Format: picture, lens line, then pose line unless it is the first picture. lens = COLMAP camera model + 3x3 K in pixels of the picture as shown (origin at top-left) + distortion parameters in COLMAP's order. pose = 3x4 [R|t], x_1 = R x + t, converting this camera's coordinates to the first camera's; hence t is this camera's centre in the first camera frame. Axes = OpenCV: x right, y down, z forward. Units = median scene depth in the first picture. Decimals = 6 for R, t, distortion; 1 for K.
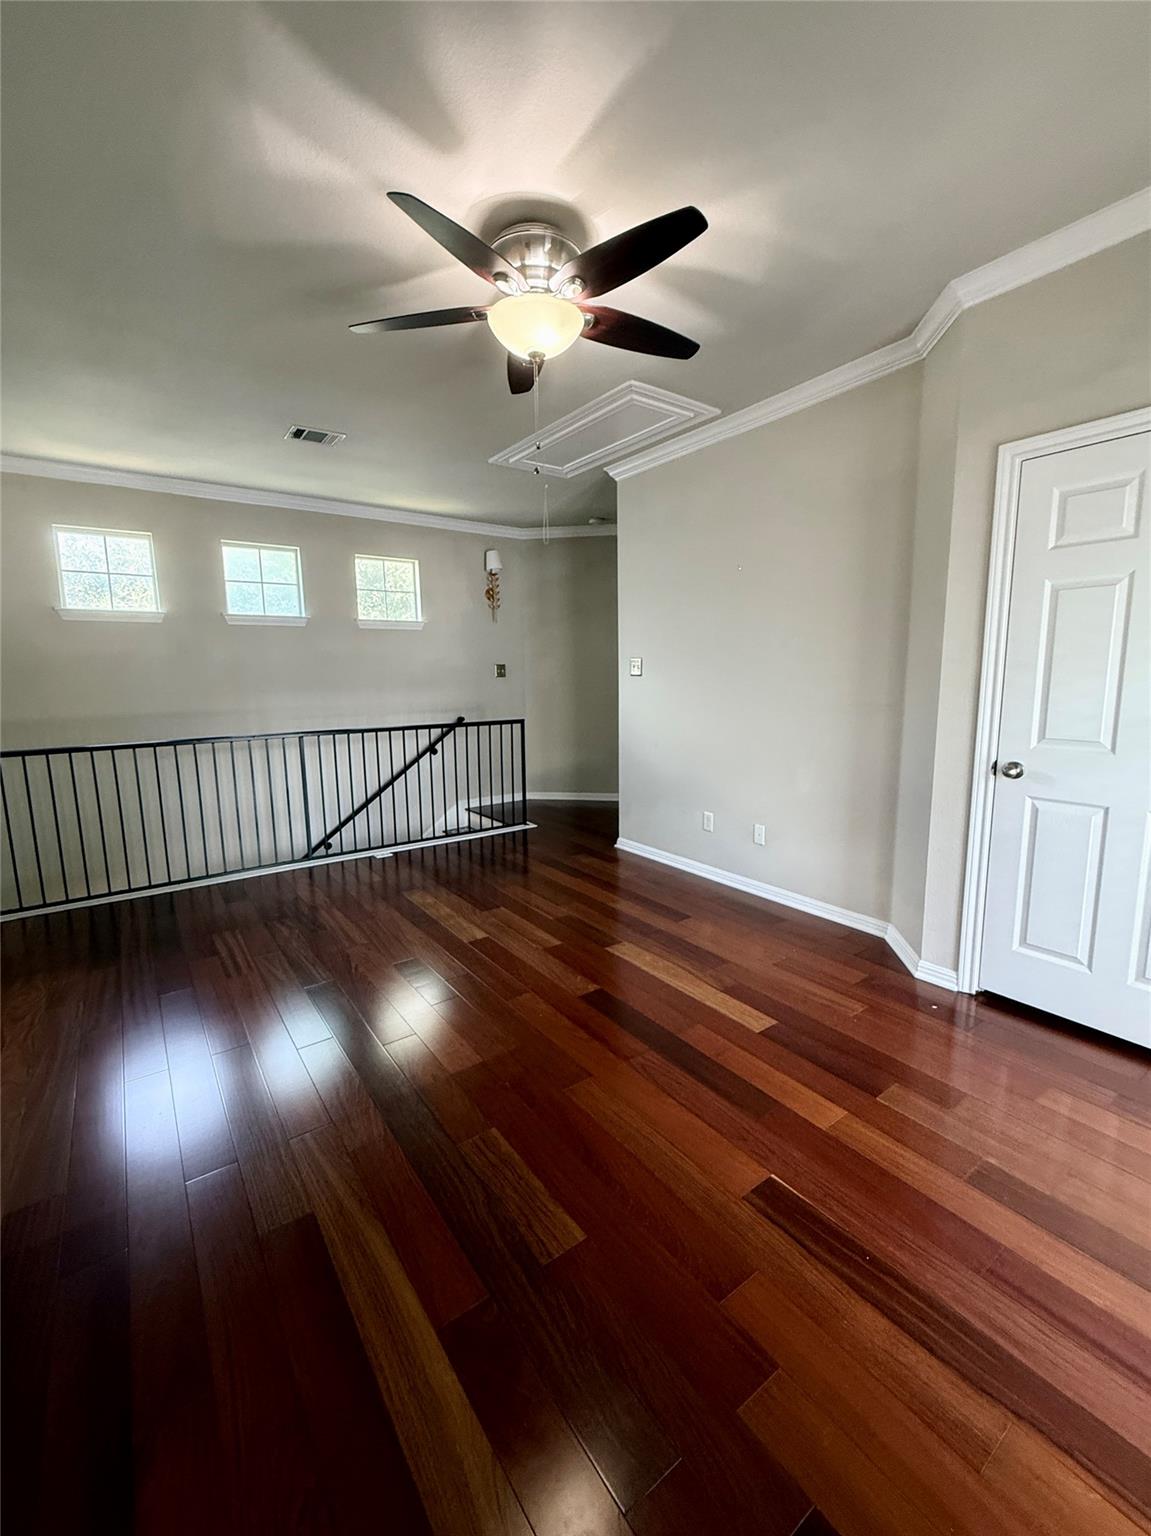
lens RADIAL K [[614.4, 0, 574.6], [0, 614.4, 765.0], [0, 0, 1]] dist [0.001353, 0.000268]
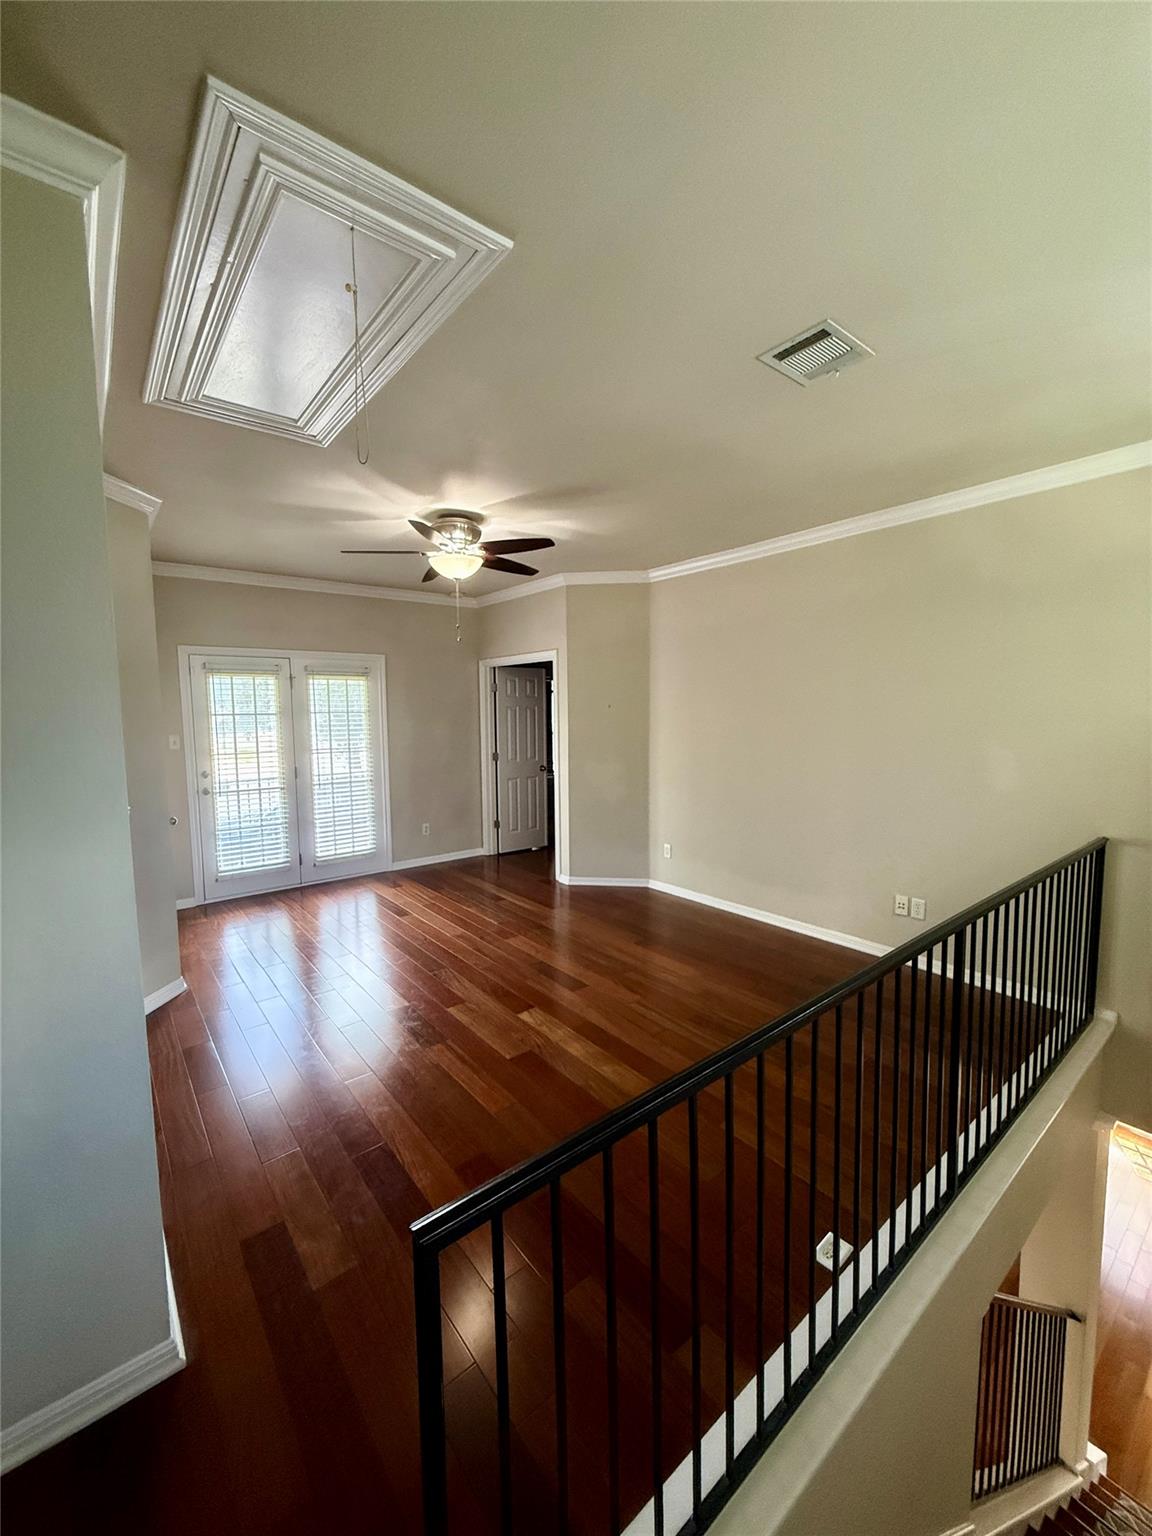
lens RADIAL K [[614.4, 0, 575.1], [0, 614.4, 765.0], [0, 0, 1]] dist [0.001353, 0.000268]
pose [[-0.998867, 0.021139, -0.042633, -0.203640], [0.010087, 0.969611, 0.244446, -0.372106], [0.046504, 0.243739, -0.968725, 1.902176]]
